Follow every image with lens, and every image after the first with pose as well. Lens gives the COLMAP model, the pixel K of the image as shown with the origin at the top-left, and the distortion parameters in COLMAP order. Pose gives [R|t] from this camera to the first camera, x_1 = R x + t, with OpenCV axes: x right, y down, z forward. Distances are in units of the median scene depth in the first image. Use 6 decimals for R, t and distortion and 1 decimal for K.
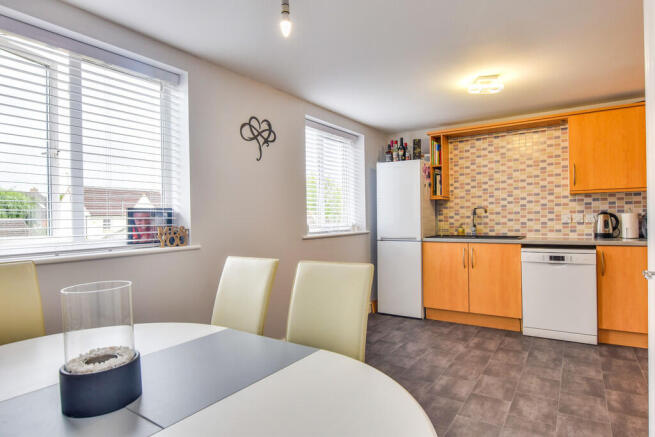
lens RADIAL K [[387.4, 0, 327.5], [0, 387.4, 218.5], [0, 0, 1]] dist [0.002899, 0.001316]
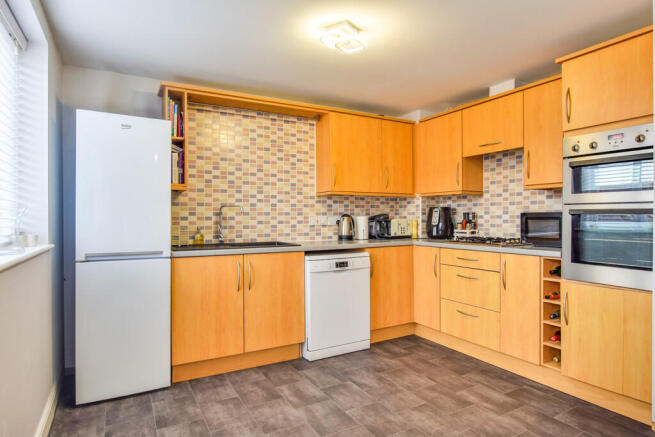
lens RADIAL K [[387.4, 0, 327.5], [0, 387.4, 218.5], [0, 0, 1]] dist [0.002899, 0.001316]
pose [[0.444736, 0.014292, 0.895548, -0.197207], [0.000603, 0.999868, -0.016257, 0.009220], [-0.895662, 0.007770, 0.444668, 0.539061]]
